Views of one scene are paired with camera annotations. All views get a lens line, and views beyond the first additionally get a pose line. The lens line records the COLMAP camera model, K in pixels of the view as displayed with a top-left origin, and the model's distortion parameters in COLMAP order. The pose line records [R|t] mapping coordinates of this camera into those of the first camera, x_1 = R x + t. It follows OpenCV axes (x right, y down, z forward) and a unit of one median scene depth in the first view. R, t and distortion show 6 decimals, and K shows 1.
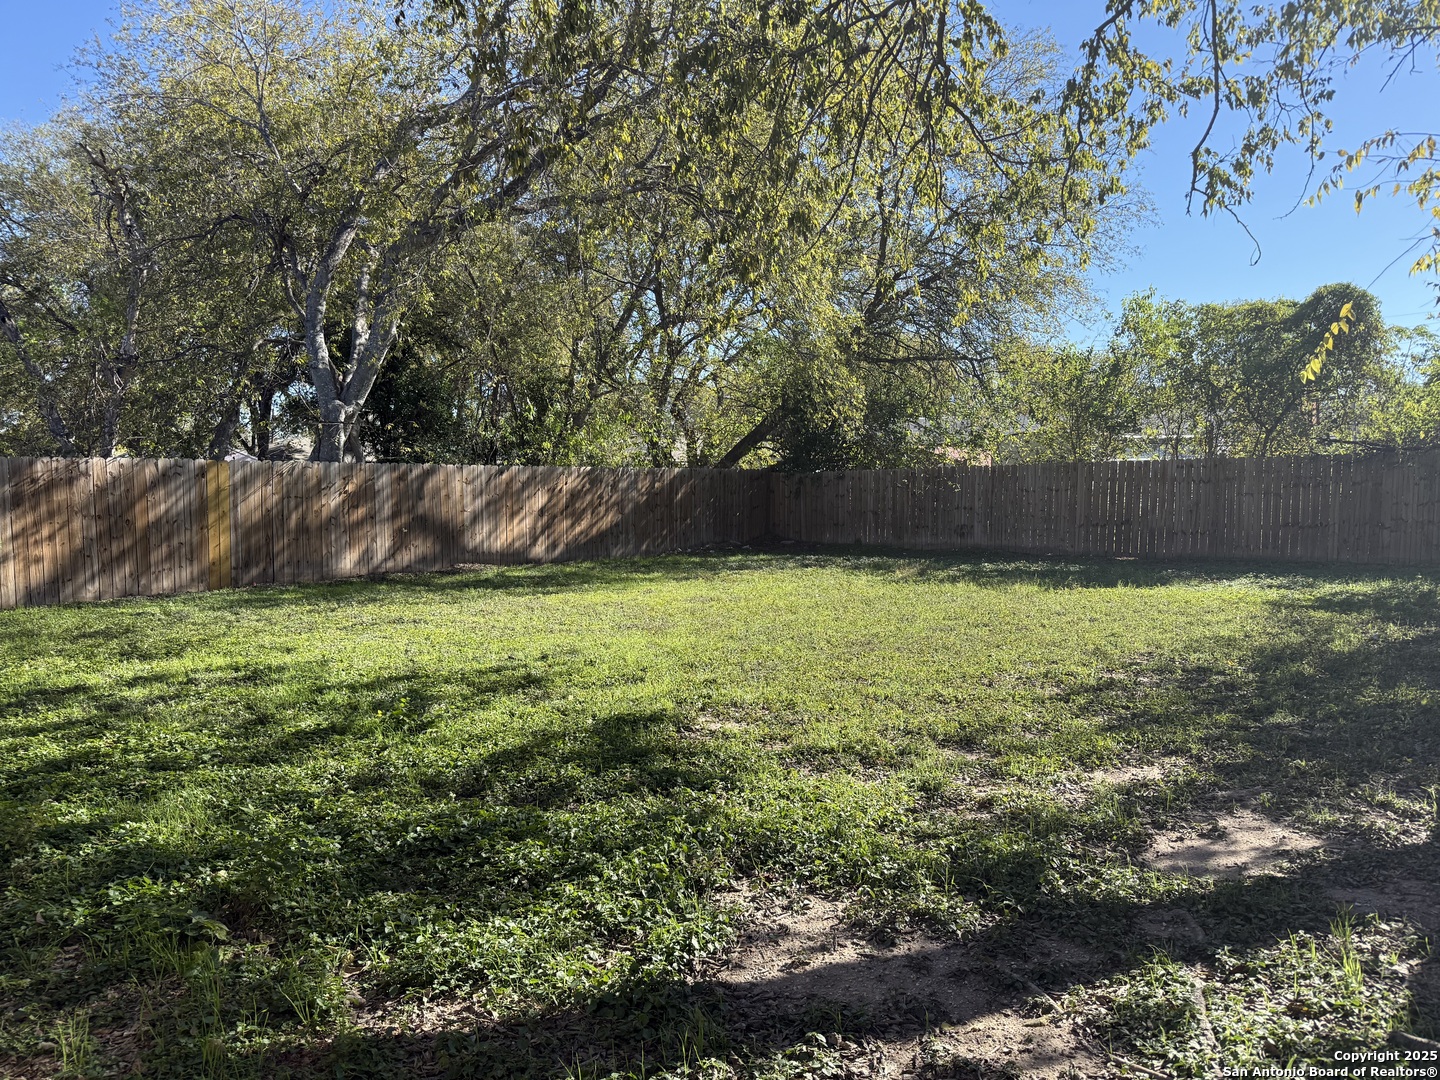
lens RADIAL K [[1017.9, 0, 716.7], [0, 1017.9, 540.5], [0, 0, 1]] dist [0.078671, -0.077597]
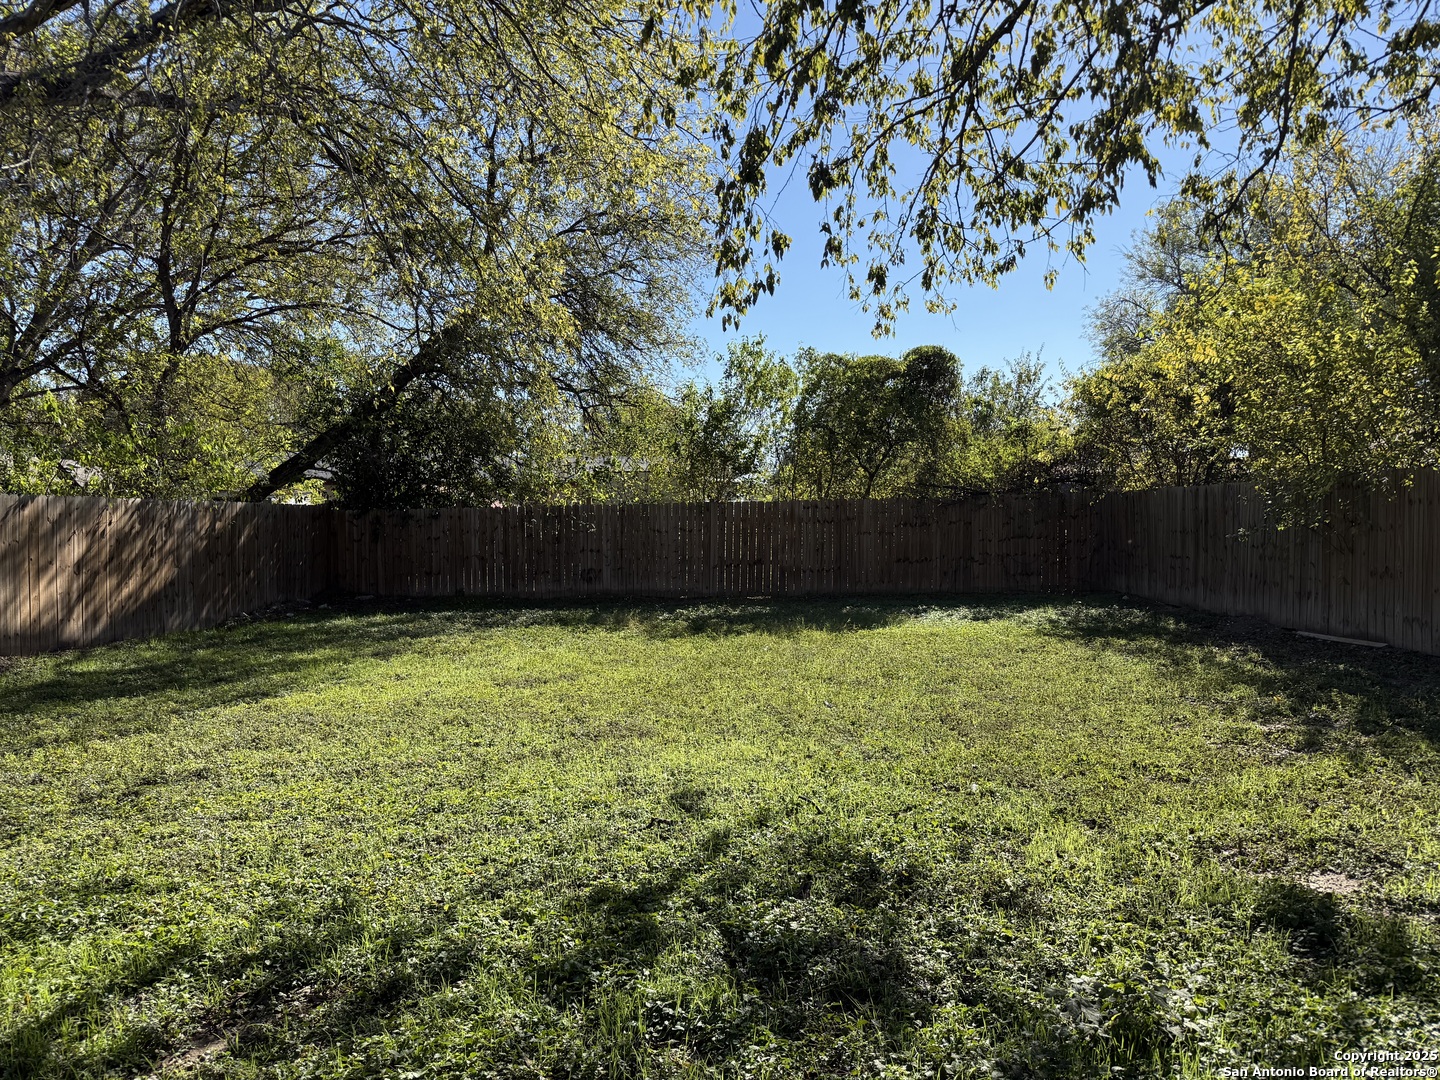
lens RADIAL K [[1017.9, 0, 721.3], [0, 1017.9, 539.1], [0, 0, 1]] dist [0.078671, -0.077597]
pose [[0.803648, -0.010882, 0.595005, -0.232869], [0.035421, 0.998935, -0.029573, -0.011758], [-0.594049, 0.044842, 0.803178, 0.232479]]
